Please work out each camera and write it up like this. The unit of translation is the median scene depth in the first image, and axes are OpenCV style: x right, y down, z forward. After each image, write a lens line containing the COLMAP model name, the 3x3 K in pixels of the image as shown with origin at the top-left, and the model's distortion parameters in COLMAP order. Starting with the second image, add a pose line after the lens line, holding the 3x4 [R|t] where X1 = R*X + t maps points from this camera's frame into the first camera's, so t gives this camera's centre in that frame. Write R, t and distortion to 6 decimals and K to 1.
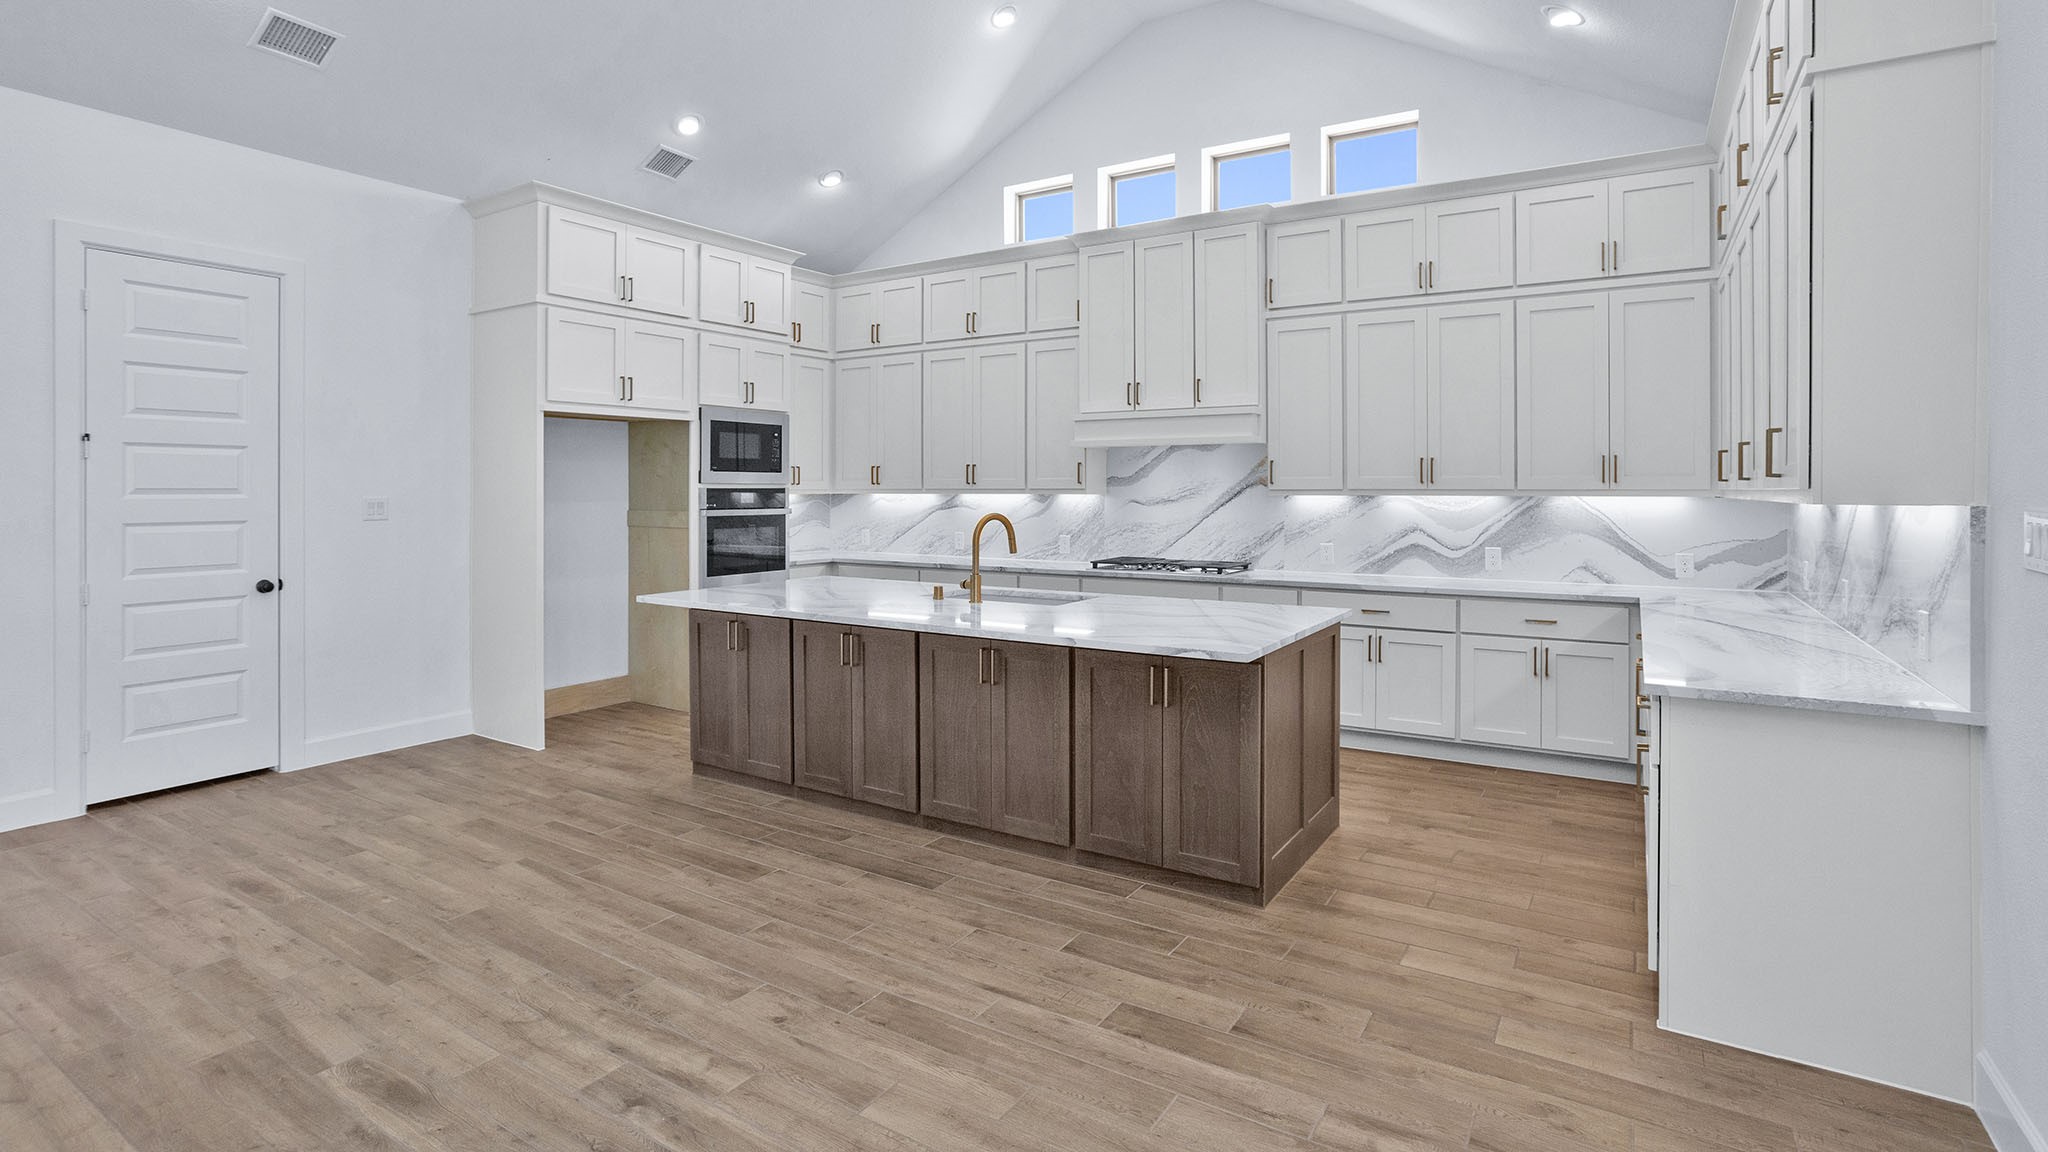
lens RADIAL K [[989.2, 0, 1029.4], [0, 989.2, 491.1], [0, 0, 1]] dist [-0.023643, 0.000354]
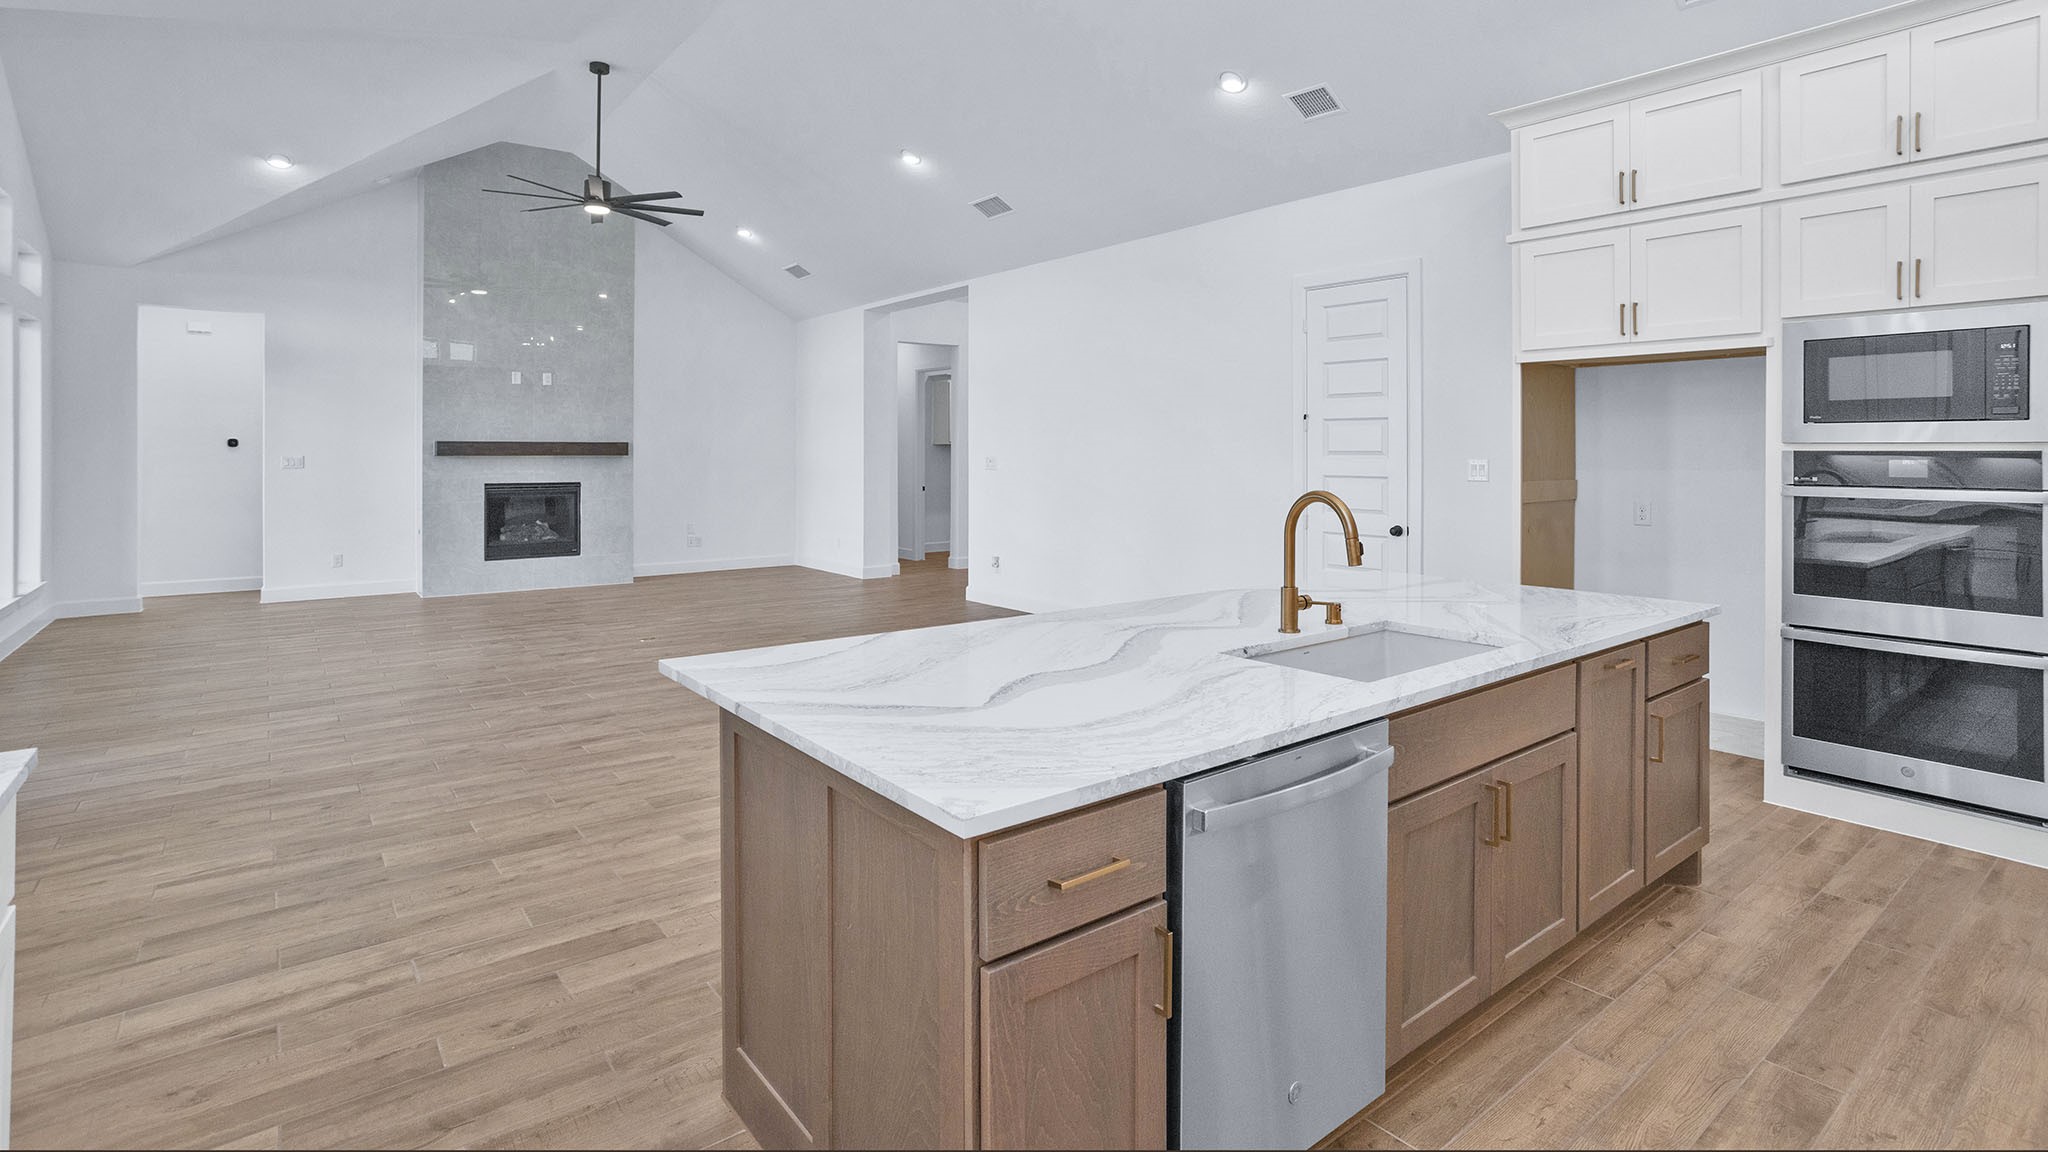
lens RADIAL K [[987.0, 0, 1030.1], [0, 987.0, 459.4], [0, 0, 1]] dist [-0.051740, 0.026873]
pose [[-0.340797, 0.004932, -0.940124, 0.451014], [-0.003322, 0.999974, 0.006451, 0.000568], [0.940131, 0.005321, -0.340772, 0.827256]]
